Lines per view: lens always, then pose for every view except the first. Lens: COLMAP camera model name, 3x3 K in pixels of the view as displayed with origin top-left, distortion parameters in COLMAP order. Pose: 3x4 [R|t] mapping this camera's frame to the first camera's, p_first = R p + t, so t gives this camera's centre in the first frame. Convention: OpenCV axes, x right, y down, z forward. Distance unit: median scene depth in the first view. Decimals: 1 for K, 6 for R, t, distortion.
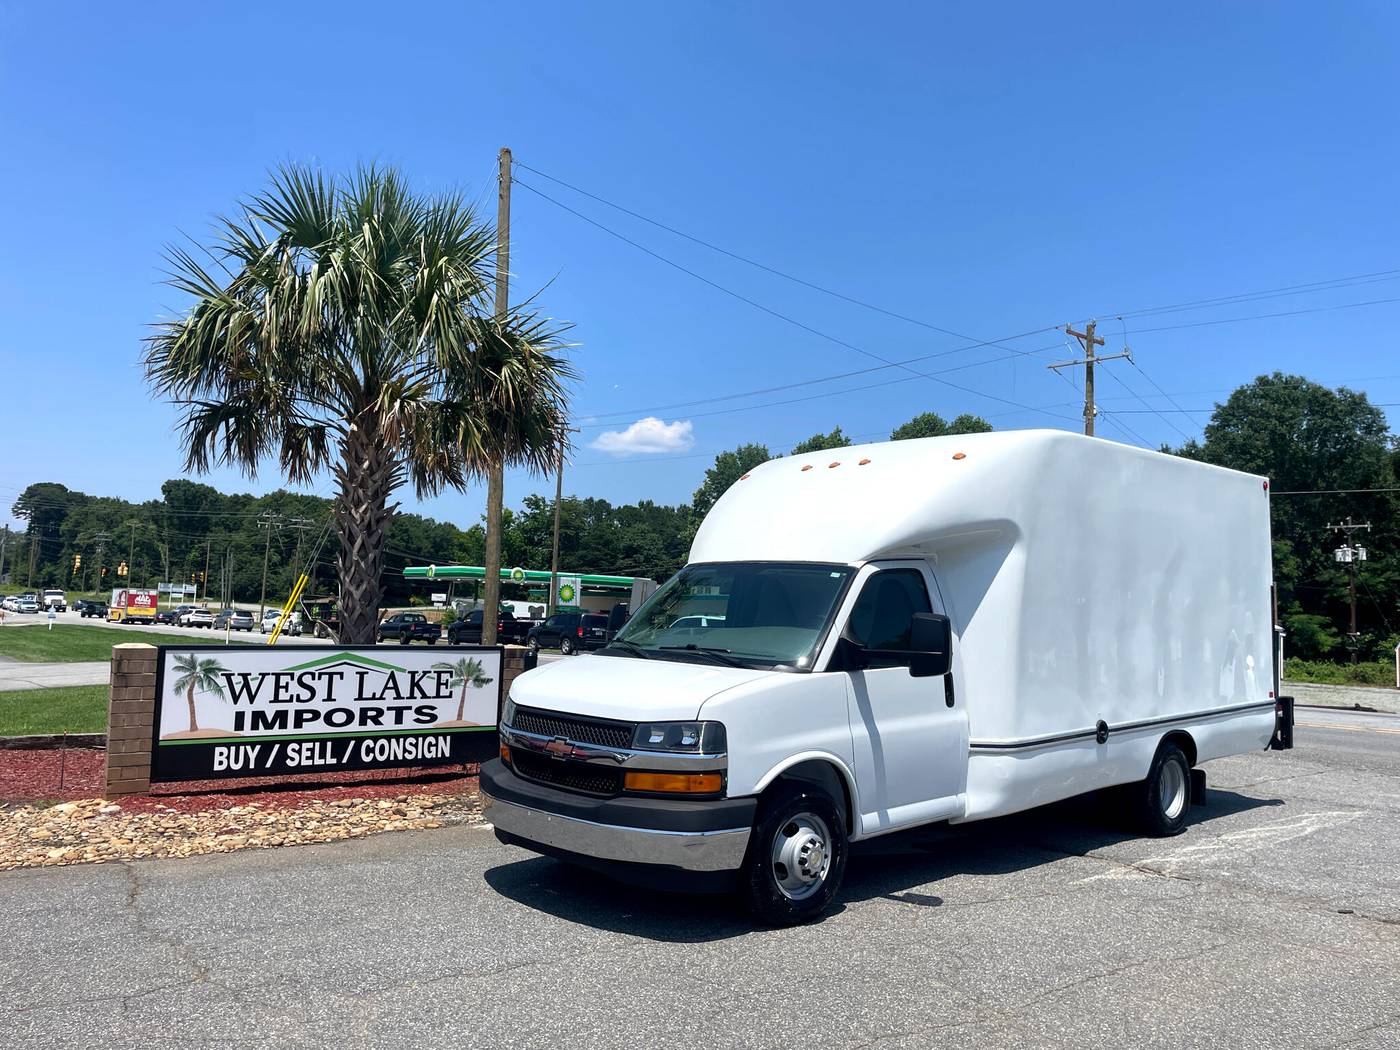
lens RADIAL K [[1059.2, 0, 700.0], [0, 1059.2, 525.0], [0, 0, 1]] dist [0.081754, -0.119541]
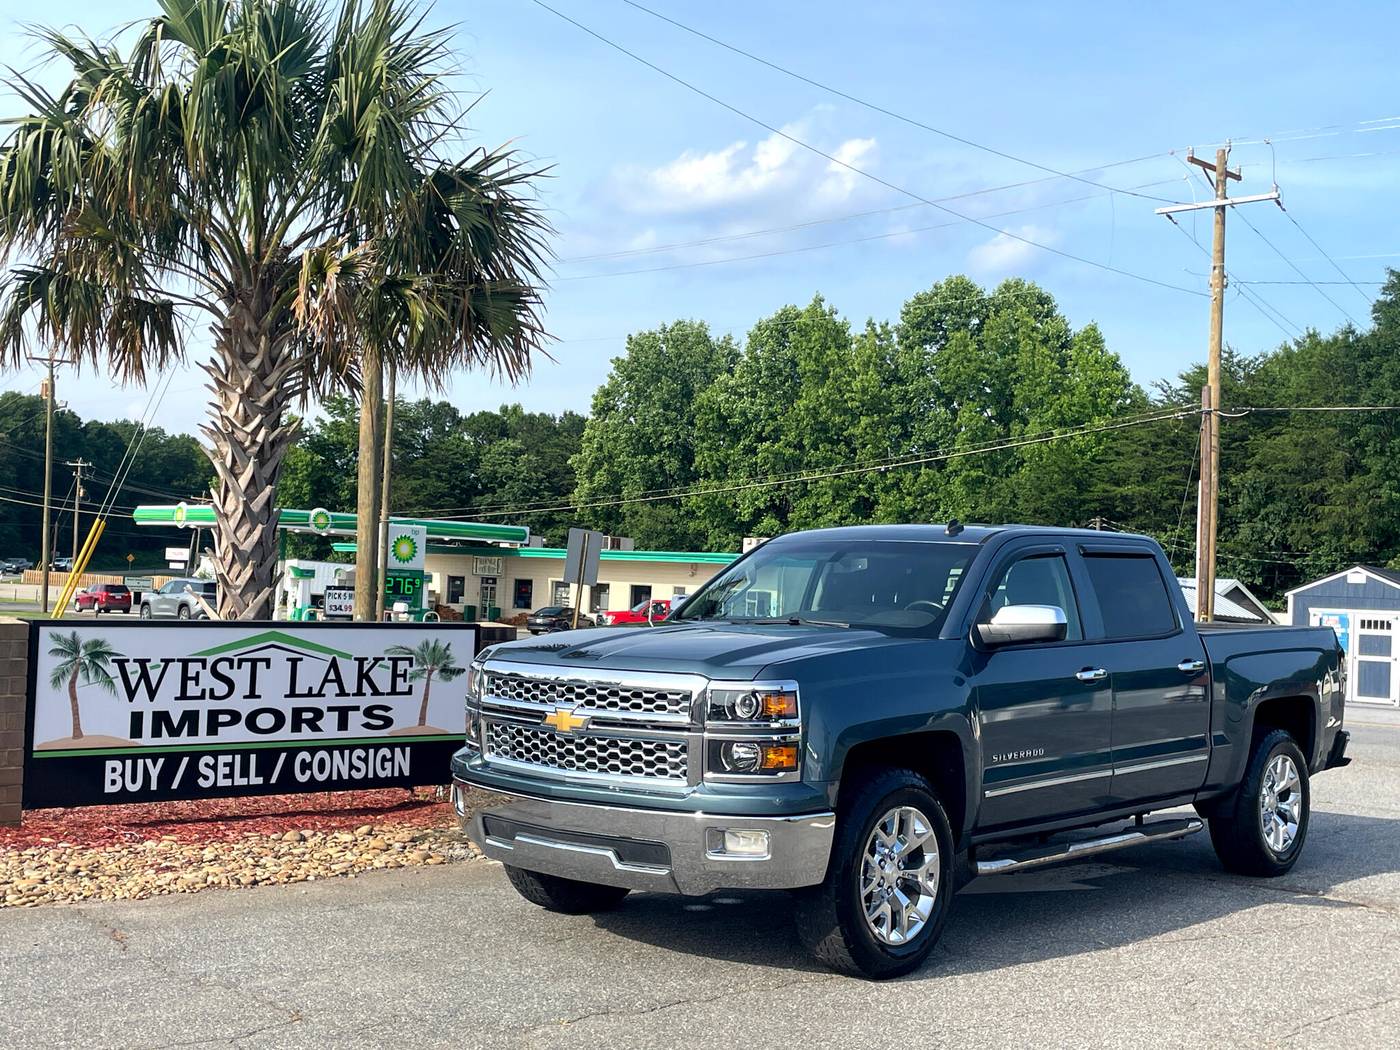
lens RADIAL K [[1660.7, 0, 705.6], [0, 1660.7, 531.5], [0, 0, 1]] dist [0.087286, -0.214973]
pose [[0.997545, 0.004681, 0.069874, -0.119432], [-0.008393, 0.998563, 0.052932, -0.008552], [-0.069526, -0.053389, 0.996150, -0.128368]]
